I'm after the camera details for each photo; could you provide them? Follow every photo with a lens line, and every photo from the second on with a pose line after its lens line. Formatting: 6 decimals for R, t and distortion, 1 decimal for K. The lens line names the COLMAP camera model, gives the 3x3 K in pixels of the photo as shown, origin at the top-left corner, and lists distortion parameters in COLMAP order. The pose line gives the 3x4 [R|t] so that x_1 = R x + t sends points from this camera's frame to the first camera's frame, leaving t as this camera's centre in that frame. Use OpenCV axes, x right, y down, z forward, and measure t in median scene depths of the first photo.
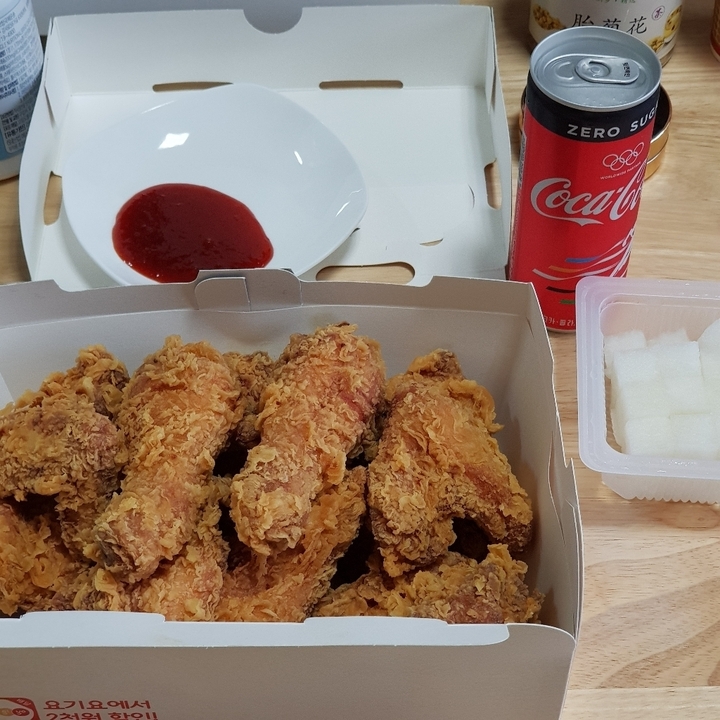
lens RADIAL K [[1145.9, 0, 359.8], [0, 1145.9, 360.0], [0, 0, 1]] dist [0.025598, 0.000000]
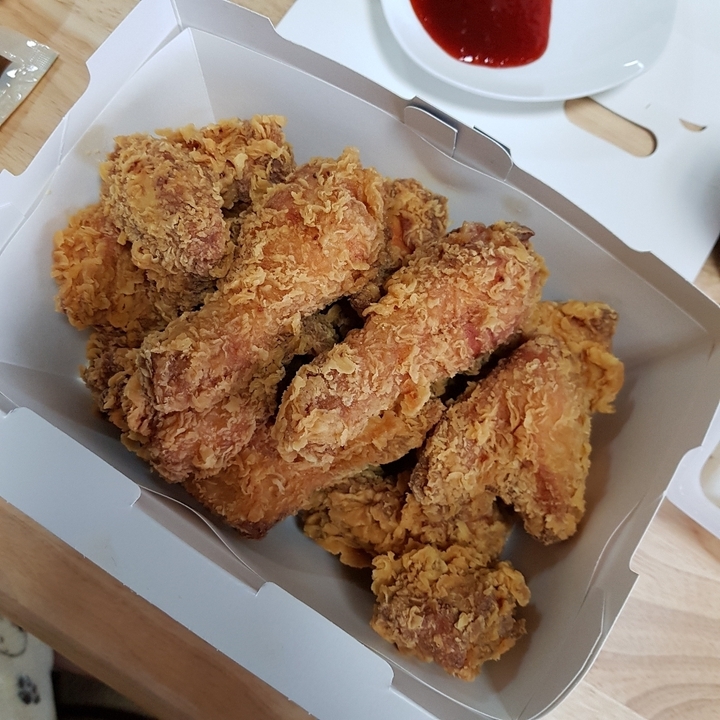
lens RADIAL K [[725.3, 0, 360.3], [0, 725.3, 360.2], [0, 0, 1]] dist [0.059960, 0.000000]
pose [[0.836295, 0.544325, -0.065736, -0.035660], [-0.455664, 0.756694, 0.468811, -0.179959], [0.304928, -0.362111, 0.880849, 0.484266]]
